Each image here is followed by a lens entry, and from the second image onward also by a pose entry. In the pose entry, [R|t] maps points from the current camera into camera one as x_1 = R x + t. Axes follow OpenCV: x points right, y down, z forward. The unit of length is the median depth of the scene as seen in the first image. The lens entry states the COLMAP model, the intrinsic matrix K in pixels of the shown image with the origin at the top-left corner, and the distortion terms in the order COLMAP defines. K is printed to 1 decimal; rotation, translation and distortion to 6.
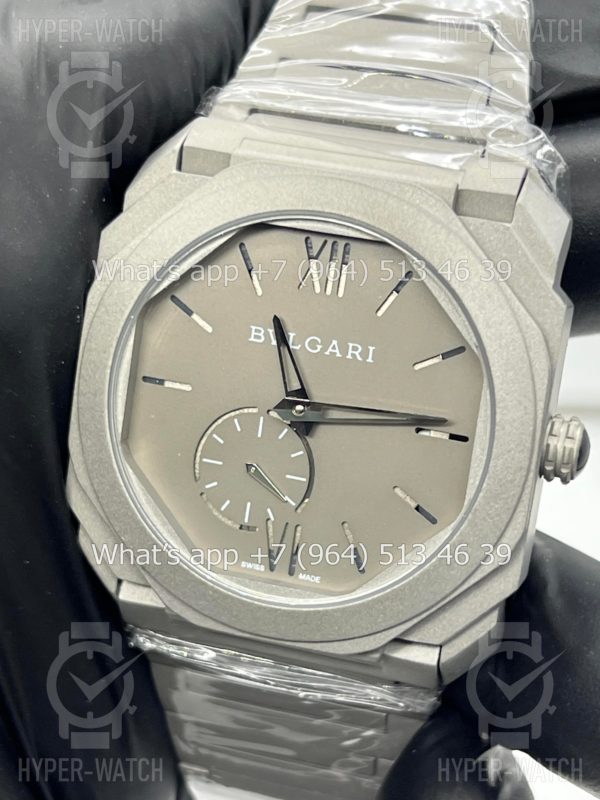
lens RADIAL K [[1801.9, 0, 300.0], [0, 1801.9, 400.0], [0, 0, 1]] dist [0.145468, 0.070801]
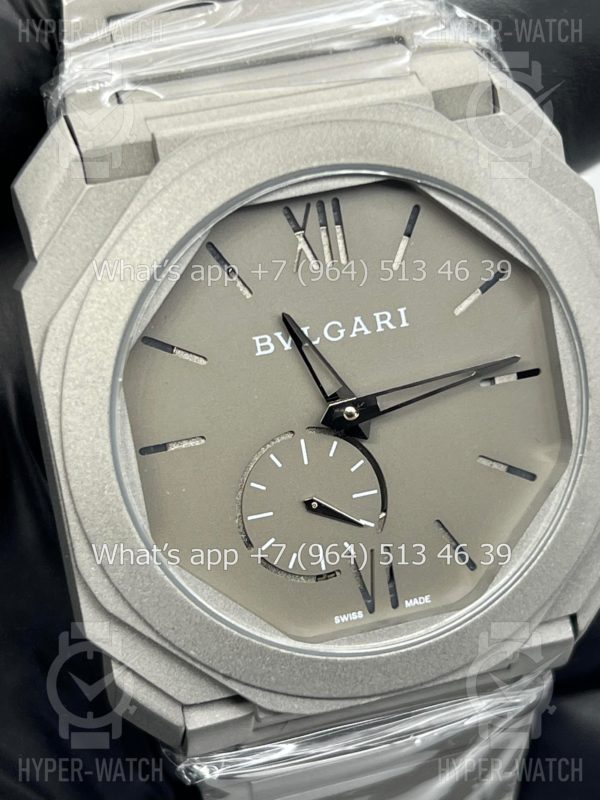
lens RADIAL K [[1801.9, 0, 300.0], [0, 1801.9, 400.0], [0, 0, 1]] dist [0.145468, 0.070801]
pose [[0.845245, -0.358125, 0.396620, -0.335936], [0.354561, 0.931147, 0.085159, -0.076039], [-0.399809, 0.068646, 0.914024, 0.269295]]
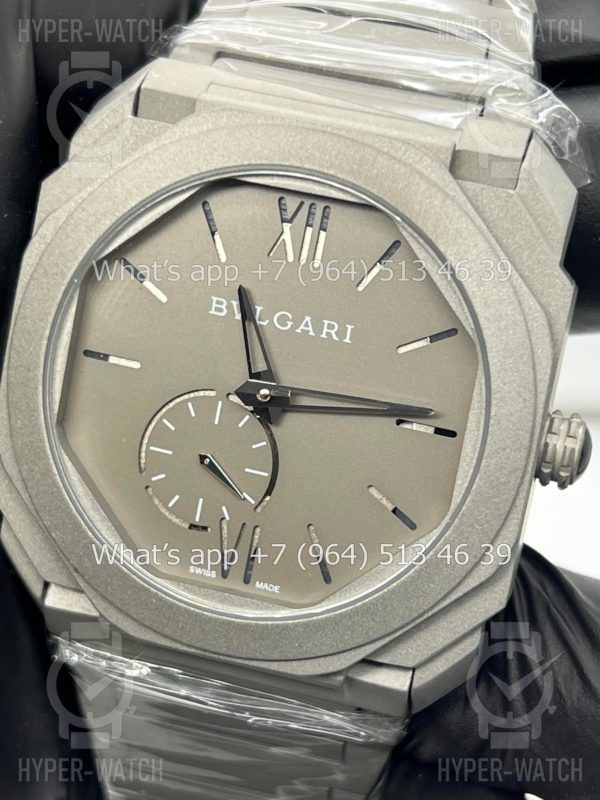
lens RADIAL K [[1801.9, 0, 300.0], [0, 1801.9, 400.0], [0, 0, 1]] dist [0.145468, 0.070801]
pose [[0.997456, 0.037669, 0.060512, -0.035818], [-0.037076, 0.999253, -0.010902, 0.017089], [-0.060877, 0.008631, 0.998108, 0.125392]]
